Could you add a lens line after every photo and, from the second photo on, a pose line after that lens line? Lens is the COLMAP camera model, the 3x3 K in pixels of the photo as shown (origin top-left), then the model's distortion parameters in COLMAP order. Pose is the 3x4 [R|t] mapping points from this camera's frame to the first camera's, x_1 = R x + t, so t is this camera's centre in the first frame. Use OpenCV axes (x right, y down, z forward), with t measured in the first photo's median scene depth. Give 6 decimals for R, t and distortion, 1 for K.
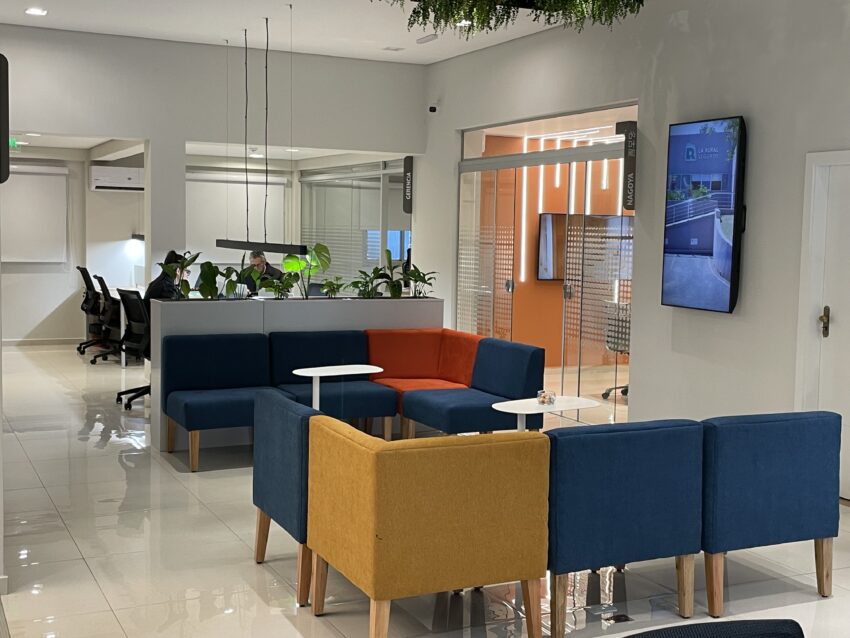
lens RADIAL K [[1071.4, 0, 425.0], [0, 1071.4, 319.0], [0, 0, 1]] dist [-0.001178, 0.004037]
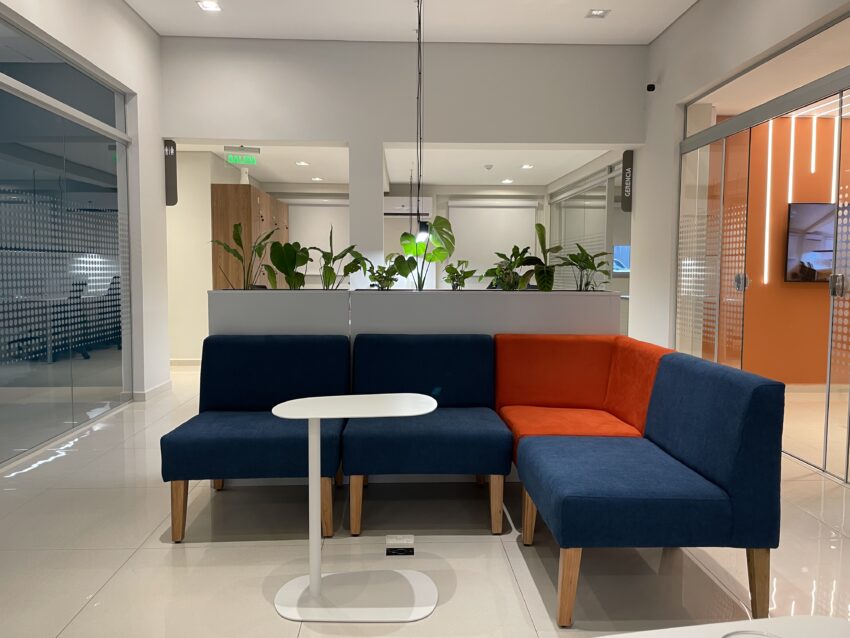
lens RADIAL K [[652.7, 0, 425.0], [0, 652.7, 319.0], [0, 0, 1]] dist [0.017000, -0.002528]
pose [[0.917988, 0.009317, -0.396499, 0.053350], [-0.014311, 0.999851, -0.009639, 0.003155], [0.396351, 0.014523, 0.917984, 0.441479]]
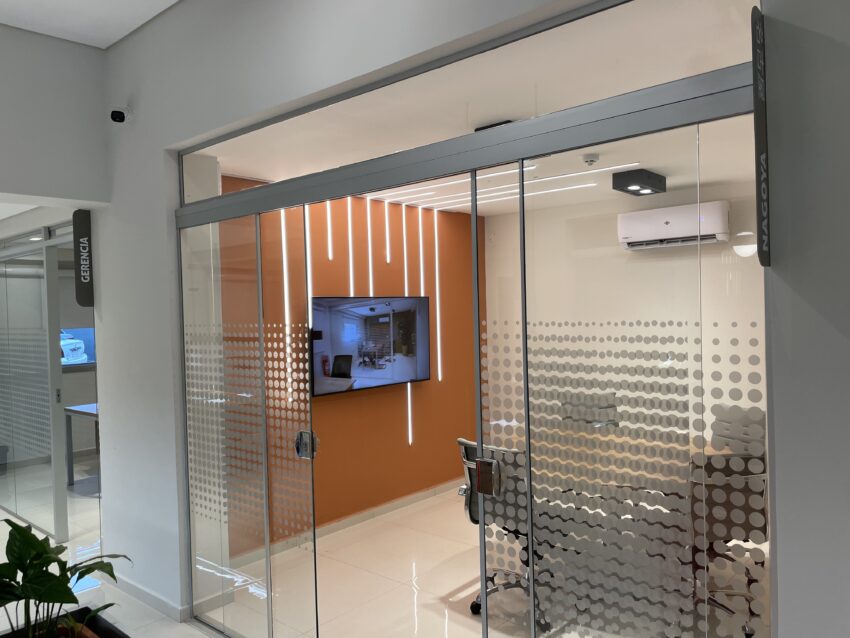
lens RADIAL K [[621.1, 0, 453.8], [0, 621.1, 321.7], [0, 0, 1]] dist [0.008465, 0.004558]
pose [[0.902747, -0.056386, 0.426460, 0.021119], [0.084157, 0.995365, -0.046542, -0.062628], [-0.421859, 0.077905, 0.903308, 0.659580]]
